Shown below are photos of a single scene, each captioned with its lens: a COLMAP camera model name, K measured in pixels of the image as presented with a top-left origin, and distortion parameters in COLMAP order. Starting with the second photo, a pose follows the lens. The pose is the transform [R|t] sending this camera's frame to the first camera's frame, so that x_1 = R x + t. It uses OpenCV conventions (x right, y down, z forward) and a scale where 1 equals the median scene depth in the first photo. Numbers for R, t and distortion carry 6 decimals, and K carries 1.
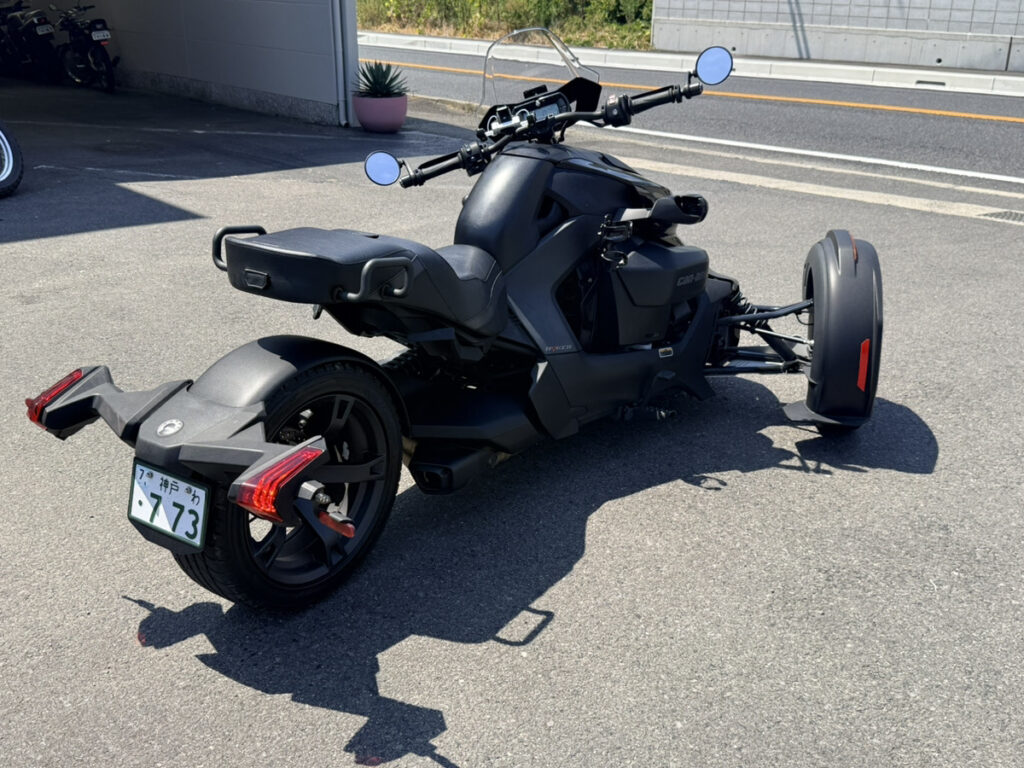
lens RADIAL K [[1039.8, 0, 512.0], [0, 1039.8, 384.0], [0, 0, 1]] dist [-0.000731, -0.100544]
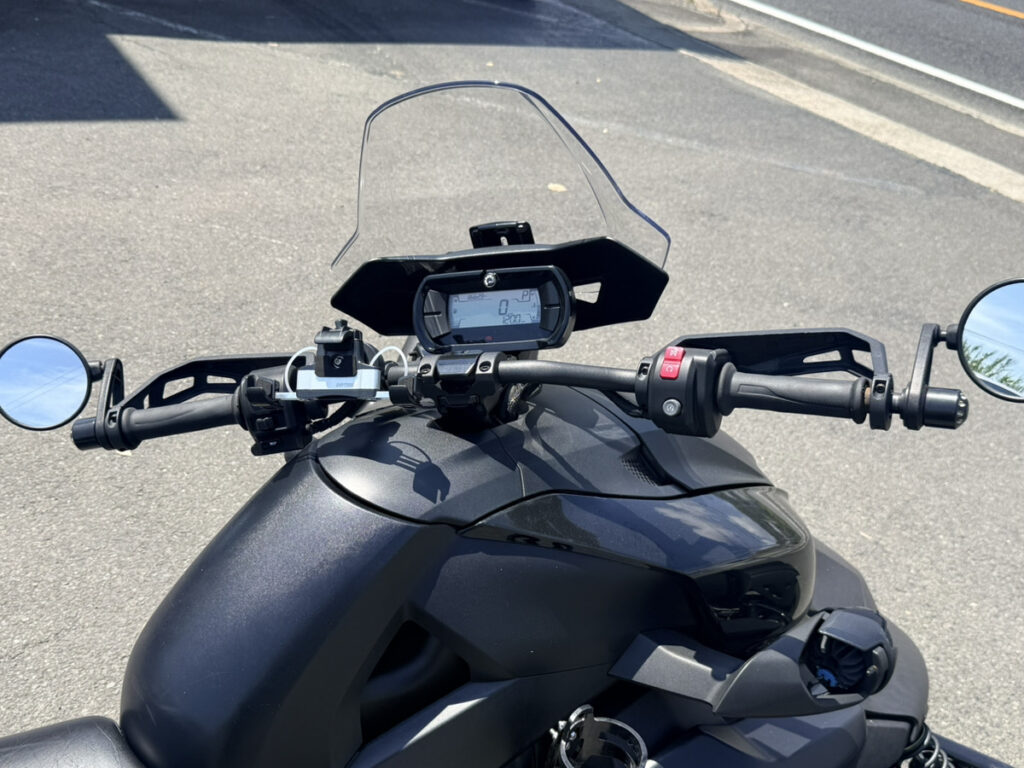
lens RADIAL K [[1039.8, 0, 512.0], [0, 1039.8, 384.0], [0, 0, 1]] dist [-0.000731, -0.100544]
pose [[0.971295, 0.207593, -0.116156, 0.035413], [-0.186145, 0.967310, 0.172225, -0.128195], [0.148111, -0.145660, 0.978185, 0.275275]]
